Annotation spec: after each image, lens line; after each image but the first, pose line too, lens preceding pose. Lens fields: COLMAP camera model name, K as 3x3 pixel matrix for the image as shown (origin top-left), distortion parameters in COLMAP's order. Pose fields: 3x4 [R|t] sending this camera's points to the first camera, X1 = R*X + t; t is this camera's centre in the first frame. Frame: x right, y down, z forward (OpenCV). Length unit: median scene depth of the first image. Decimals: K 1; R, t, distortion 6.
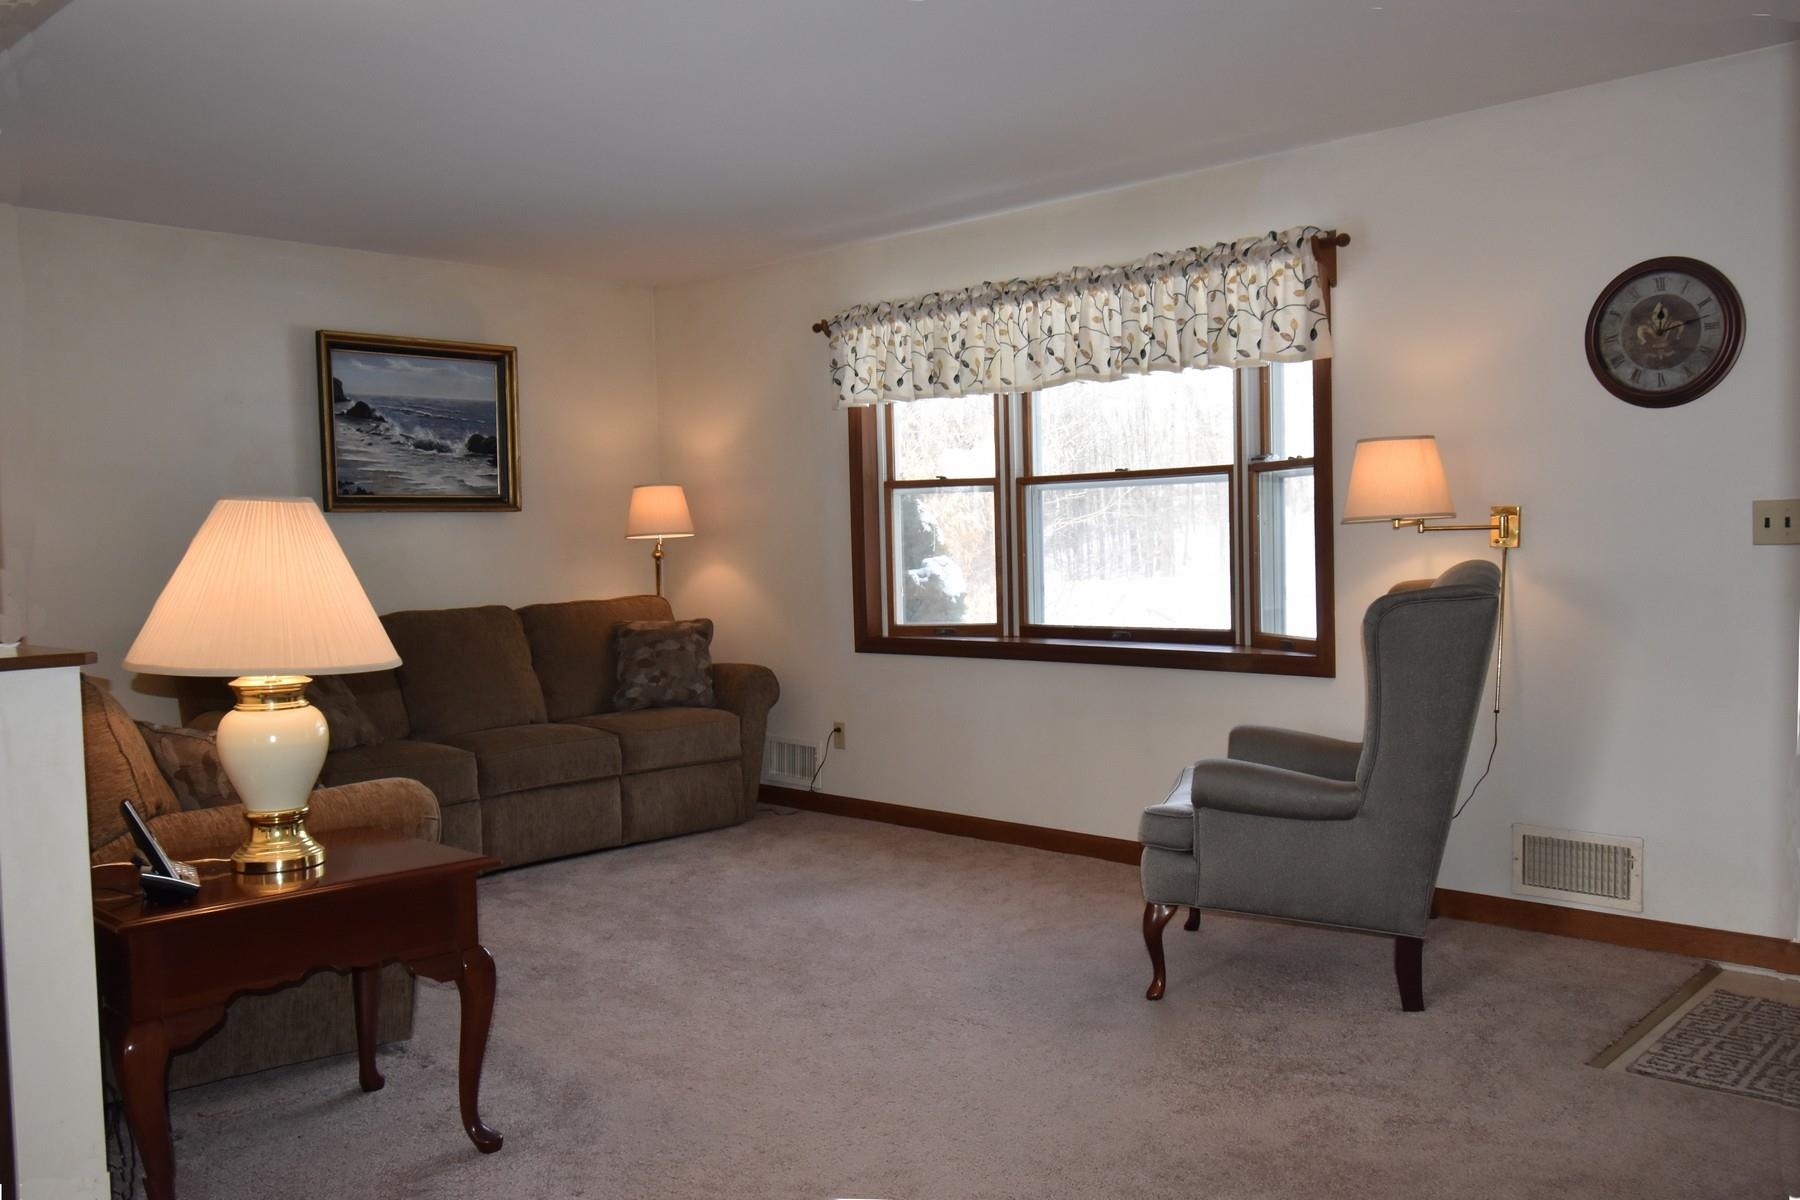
lens RADIAL K [[1496.4, 0, 900.0], [0, 1496.4, 600.0], [0, 0, 1]] dist [-0.000472, -0.002603]
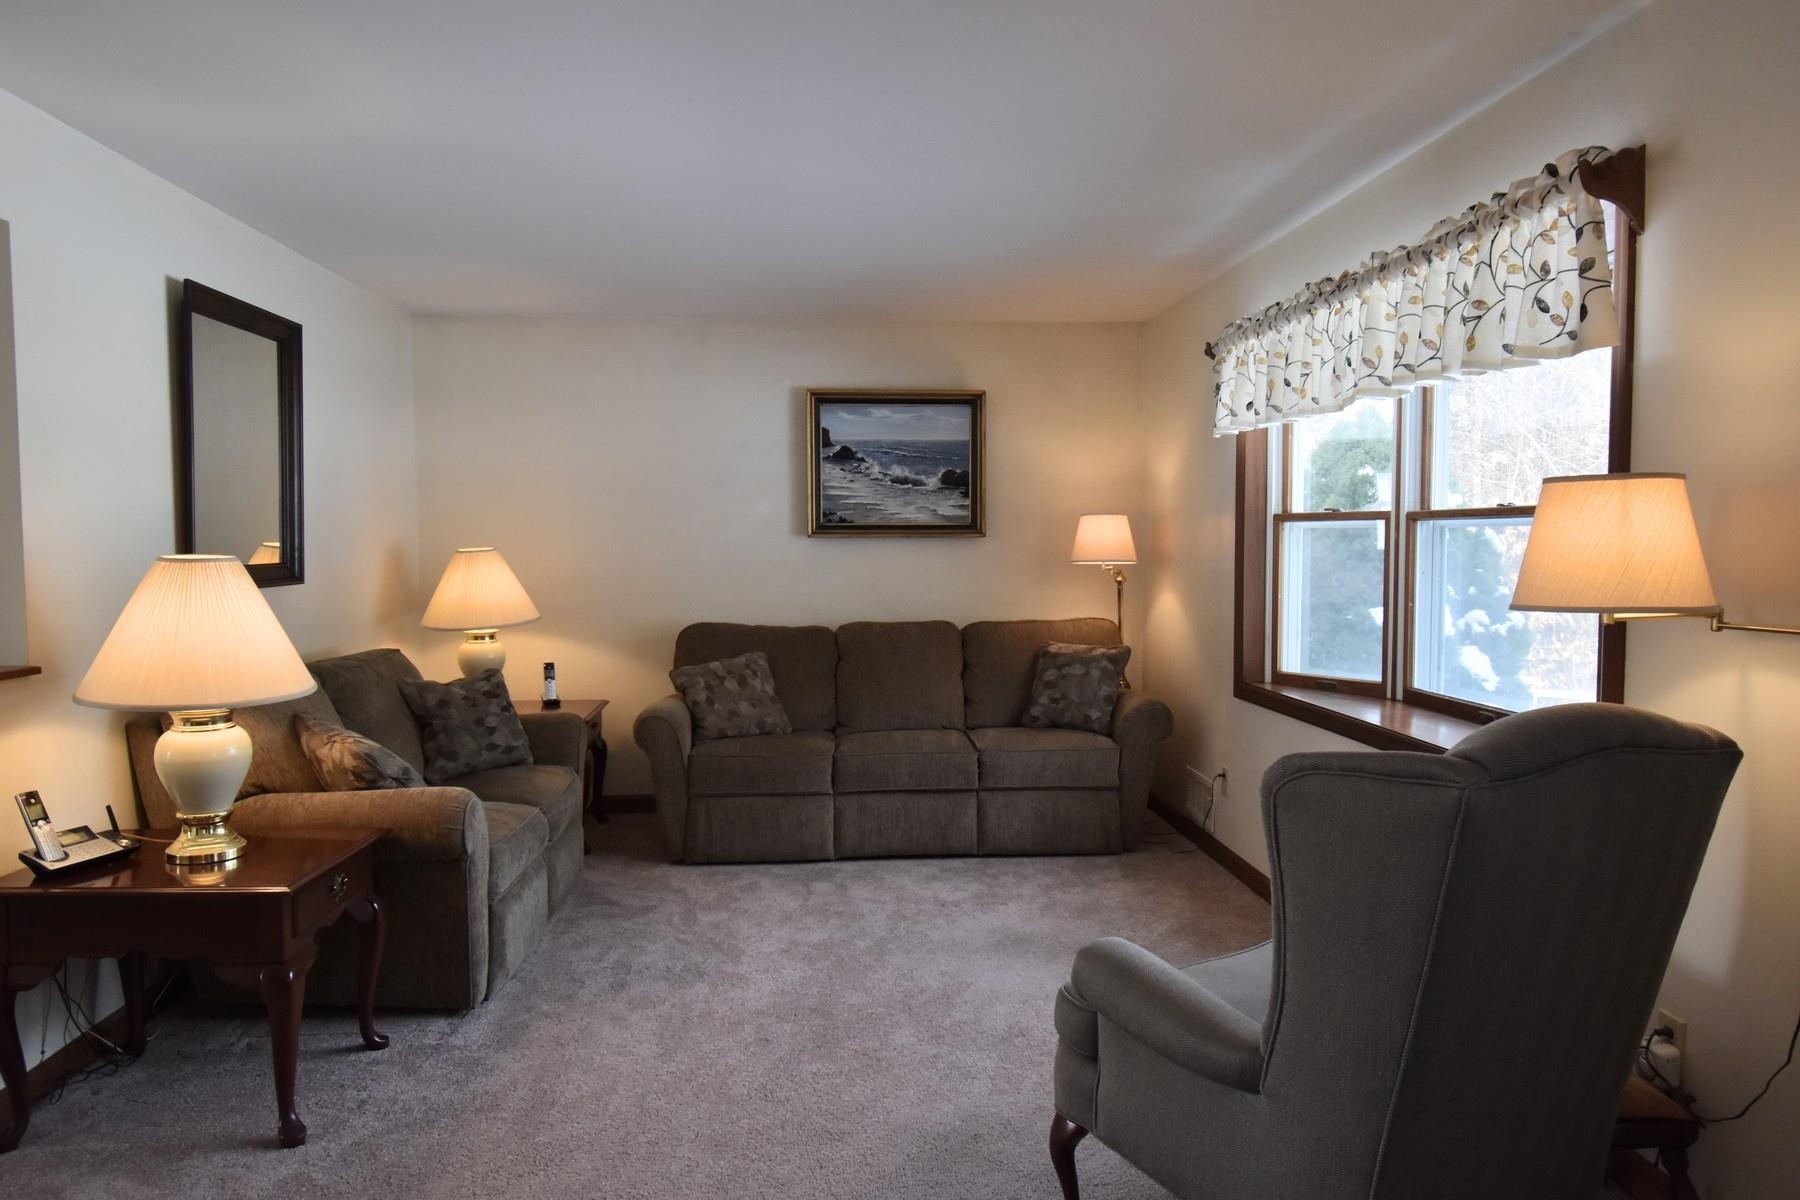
lens RADIAL K [[1167.6, 0, 900.0], [0, 1167.6, 600.0], [0, 0, 1]] dist [-0.001078, -0.031529]
pose [[0.740447, 0.056764, -0.669713, 0.308168], [-0.042378, 0.998388, 0.037768, -0.045223], [0.670777, 0.000415, 0.741659, 0.326053]]
